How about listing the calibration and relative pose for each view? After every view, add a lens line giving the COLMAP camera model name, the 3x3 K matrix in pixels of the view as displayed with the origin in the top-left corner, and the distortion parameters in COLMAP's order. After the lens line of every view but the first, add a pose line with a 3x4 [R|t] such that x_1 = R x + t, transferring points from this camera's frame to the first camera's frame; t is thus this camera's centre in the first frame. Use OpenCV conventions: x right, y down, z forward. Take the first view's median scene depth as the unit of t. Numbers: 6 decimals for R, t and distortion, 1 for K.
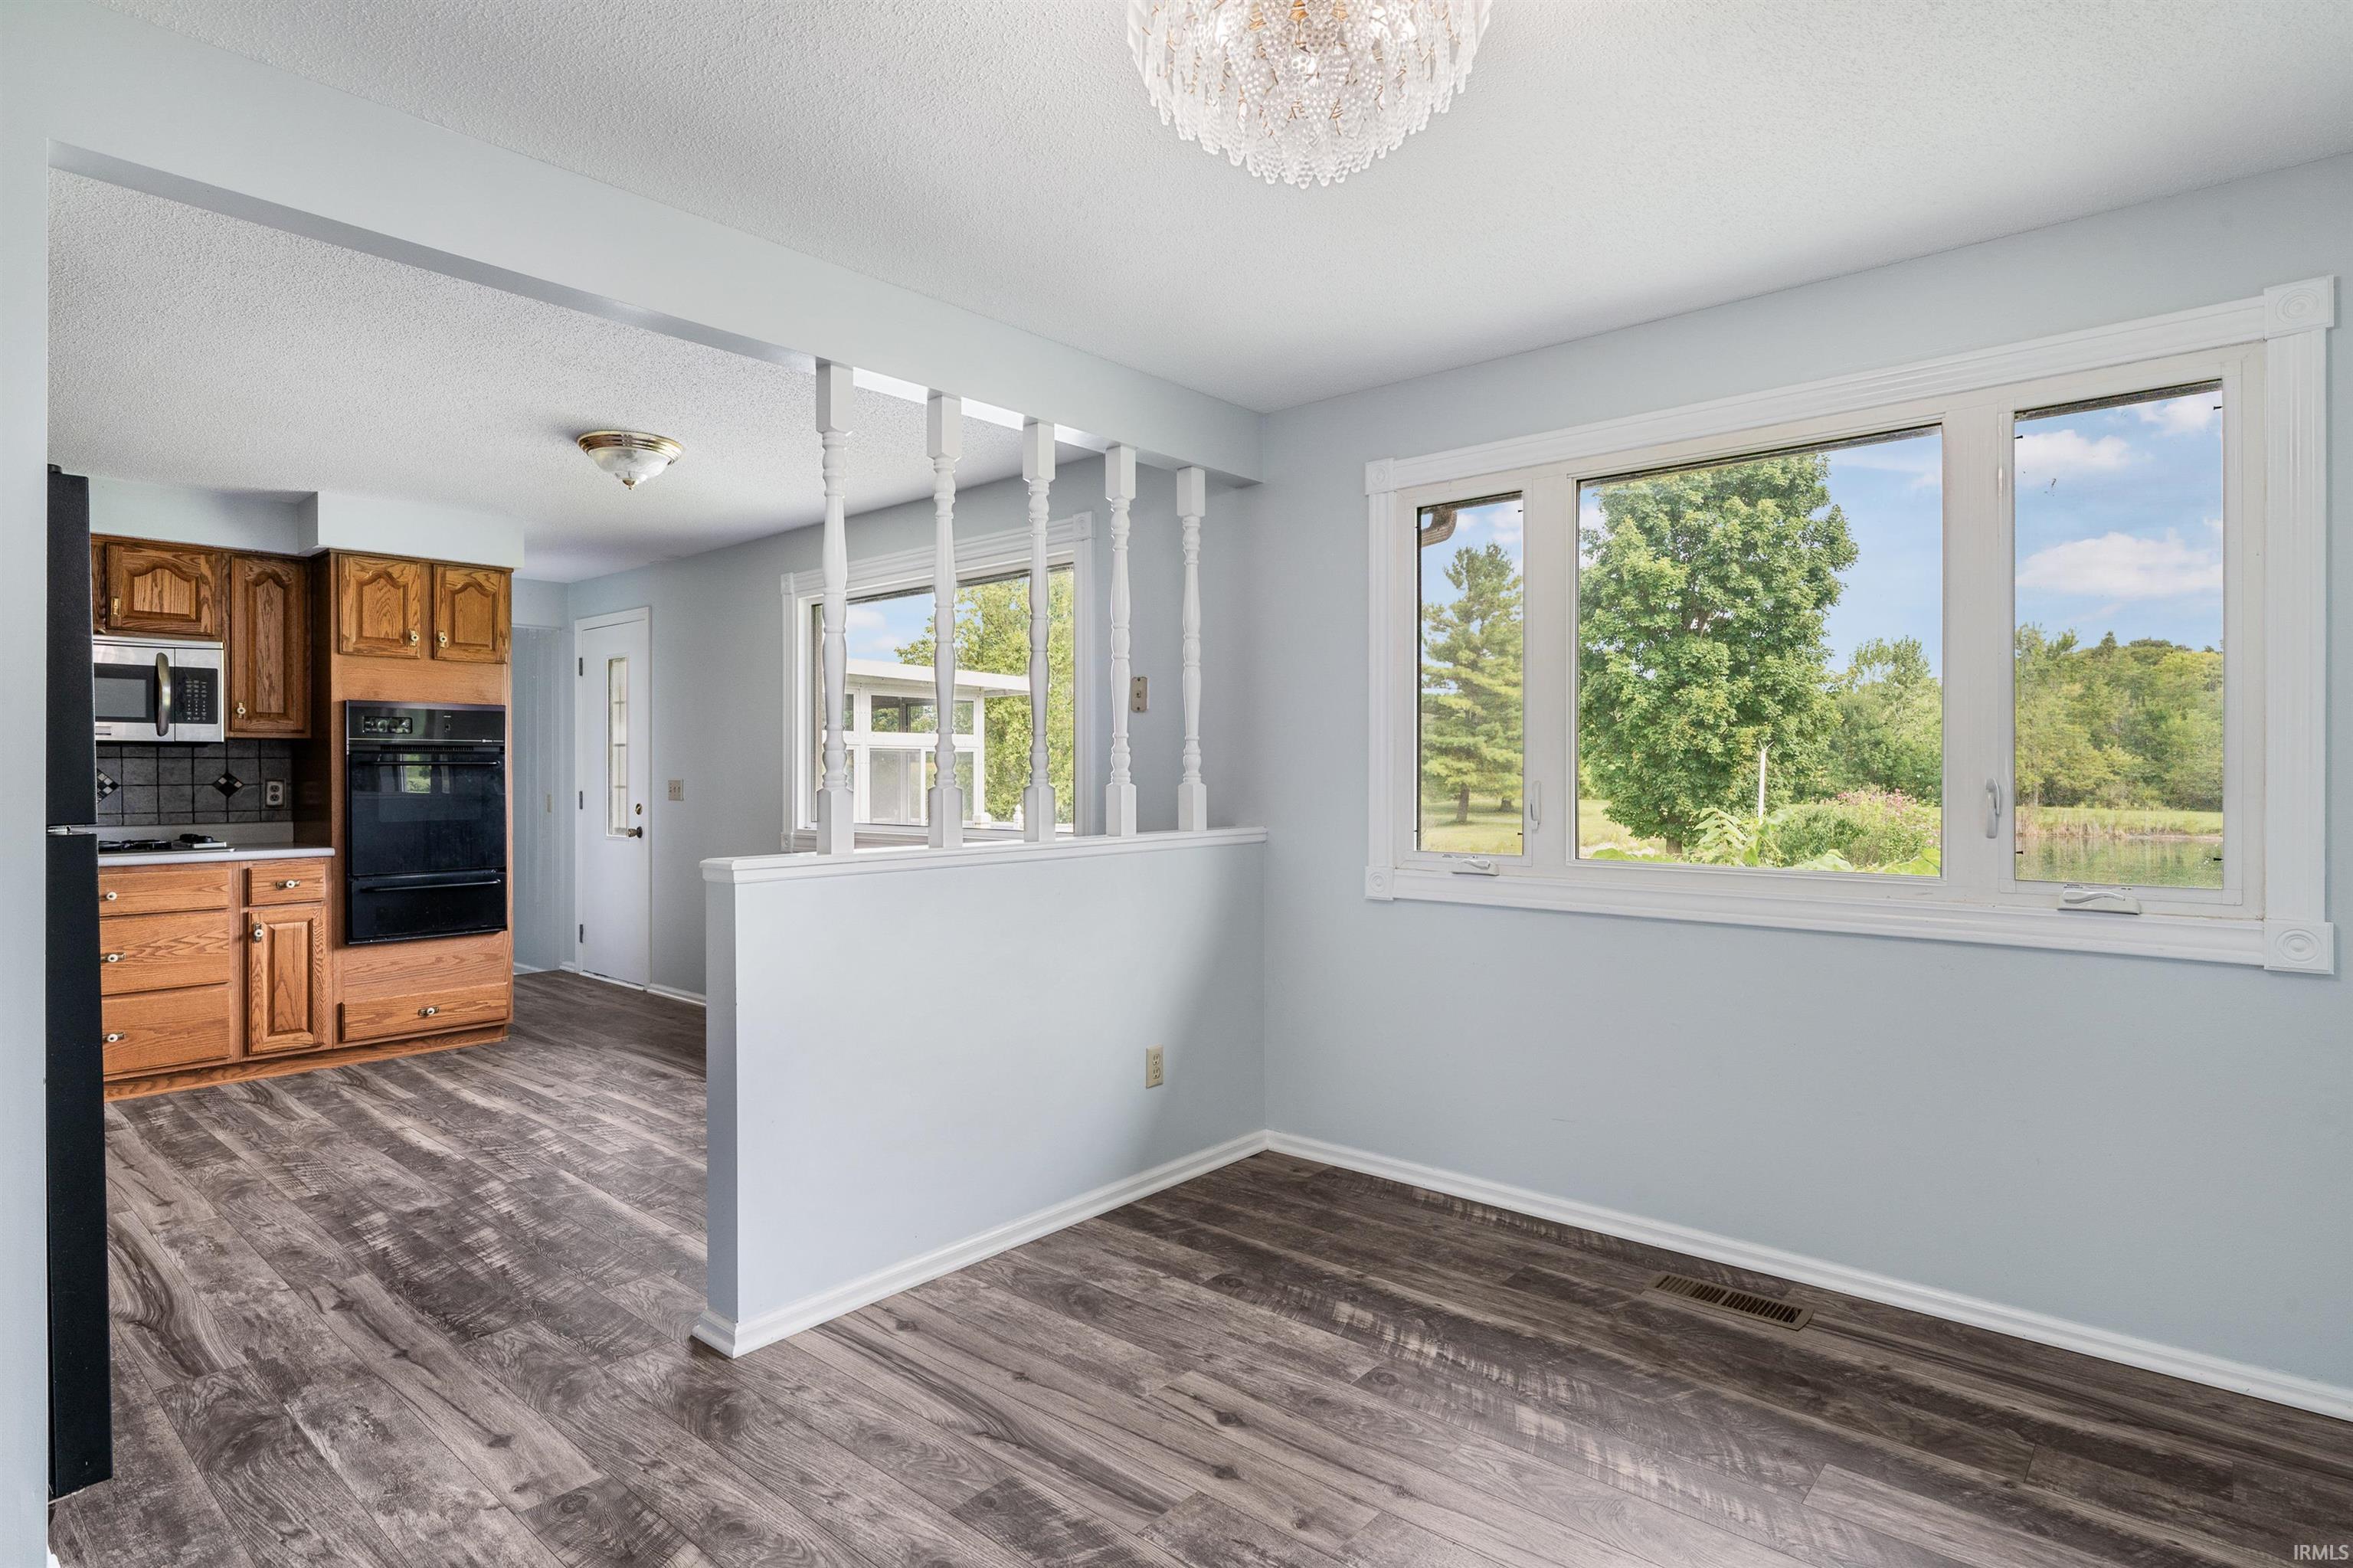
lens RADIAL K [[1229.4, 0, 1174.4], [0, 1229.4, 773.2], [0, 0, 1]] dist [-0.003391, -0.000306]
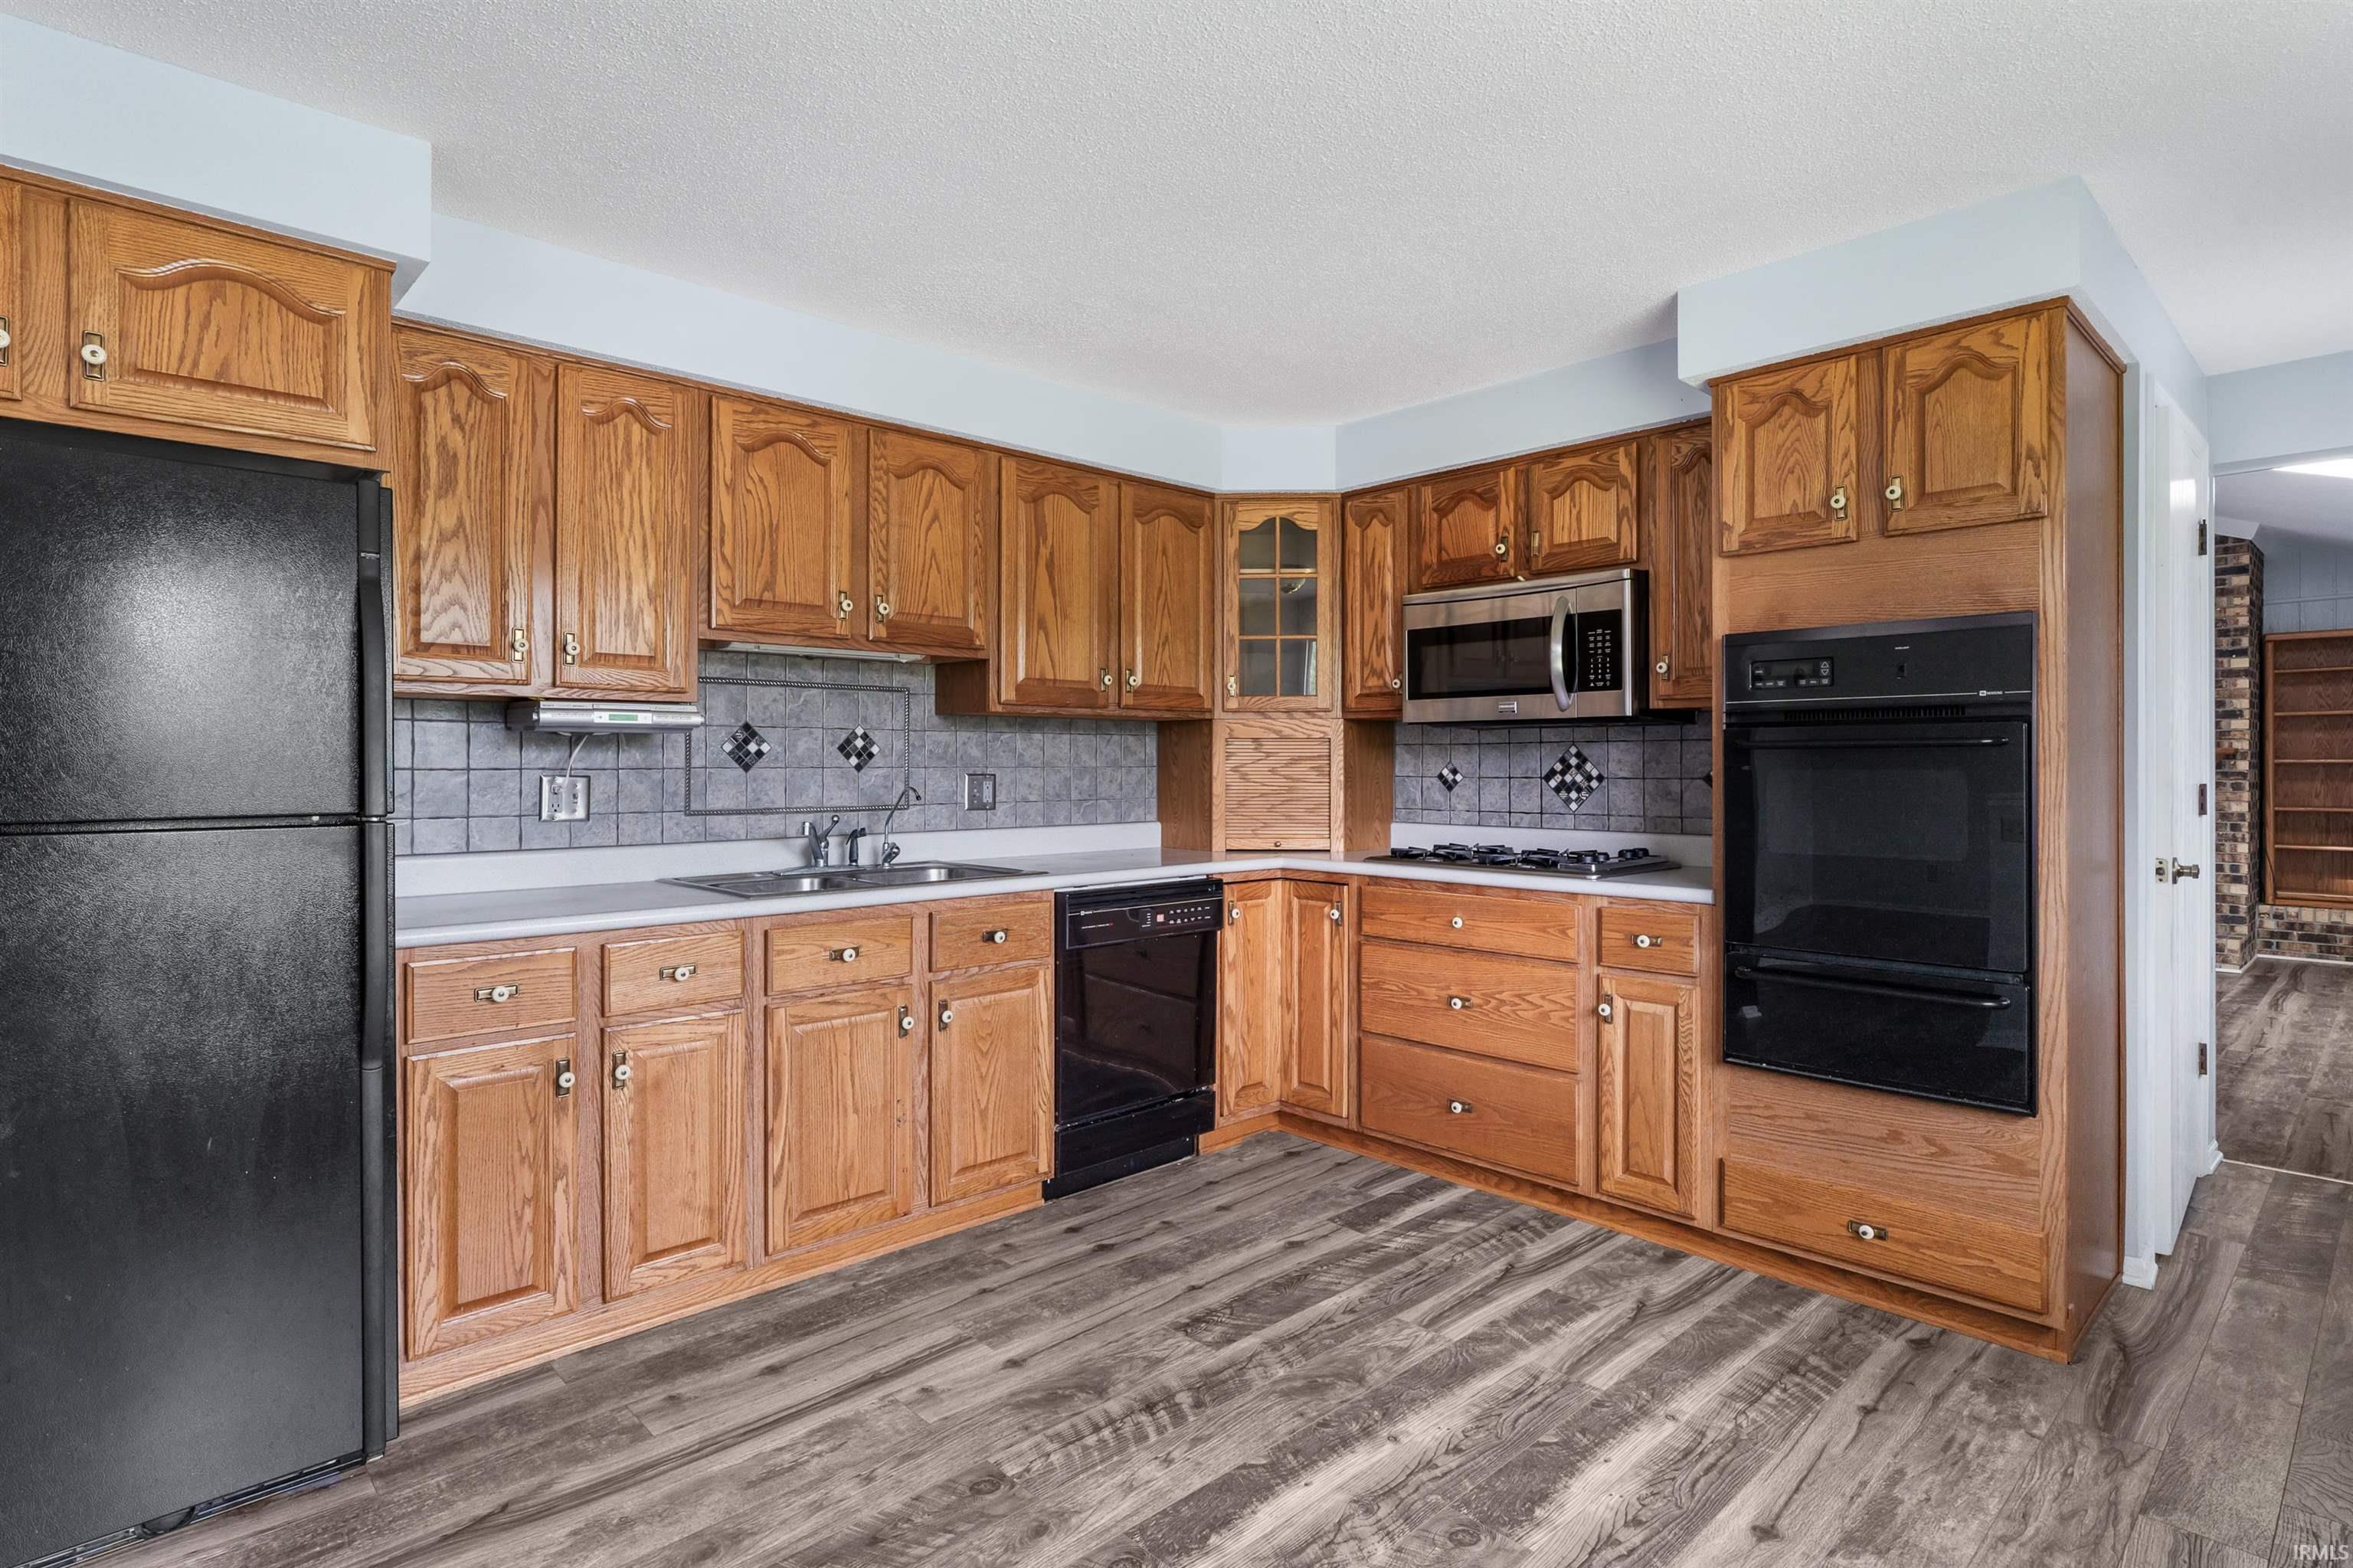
lens RADIAL K [[1198.8, 0, 1171.9], [0, 1198.8, 773.5], [0, 0, 1]] dist [-0.007571, 0.000396]
pose [[-0.090021, 0.011081, -0.995878, -0.099157], [0.002331, 0.999938, 0.010915, -0.001758], [0.995937, -0.001339, -0.090041, 0.842606]]
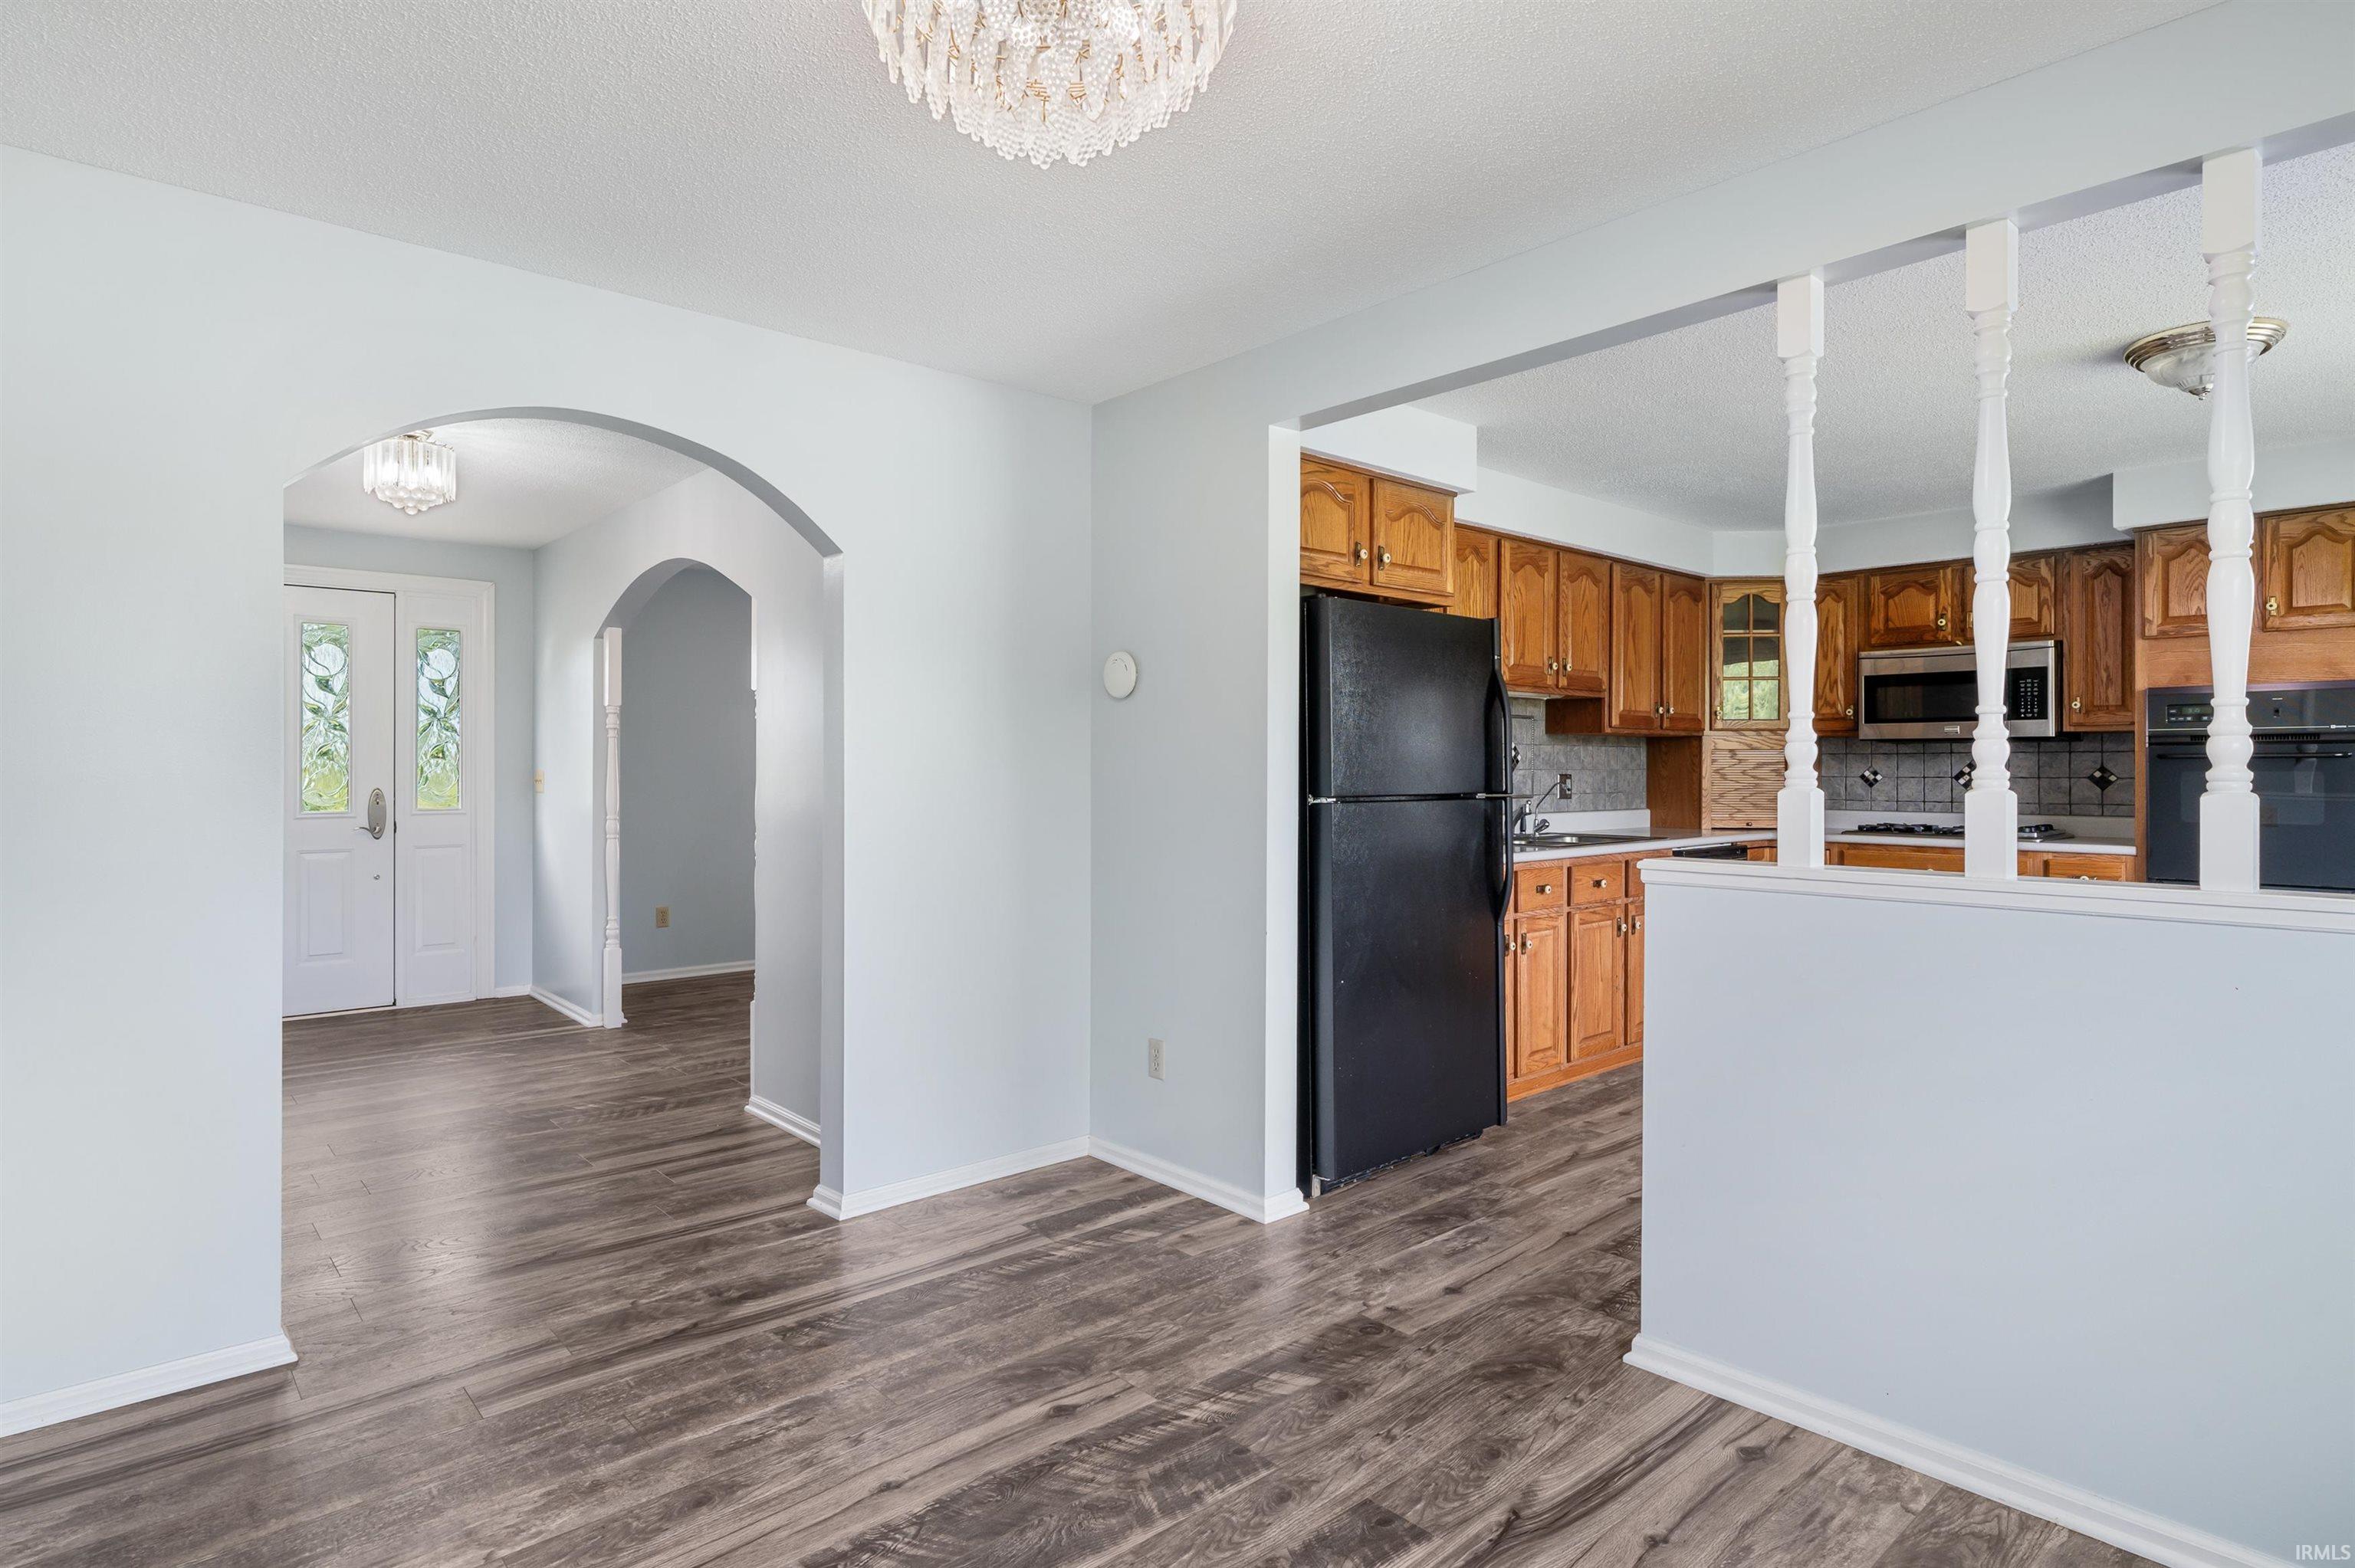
lens RADIAL K [[1230.2, 0, 1175.4], [0, 1230.2, 773.2], [0, 0, 1]] dist [-0.003391, -0.000306]
pose [[-0.121532, 0.007136, -0.992562, 0.355767], [0.000585, 0.999974, 0.007118, -0.002572], [0.992587, 0.000285, -0.121533, 0.408516]]
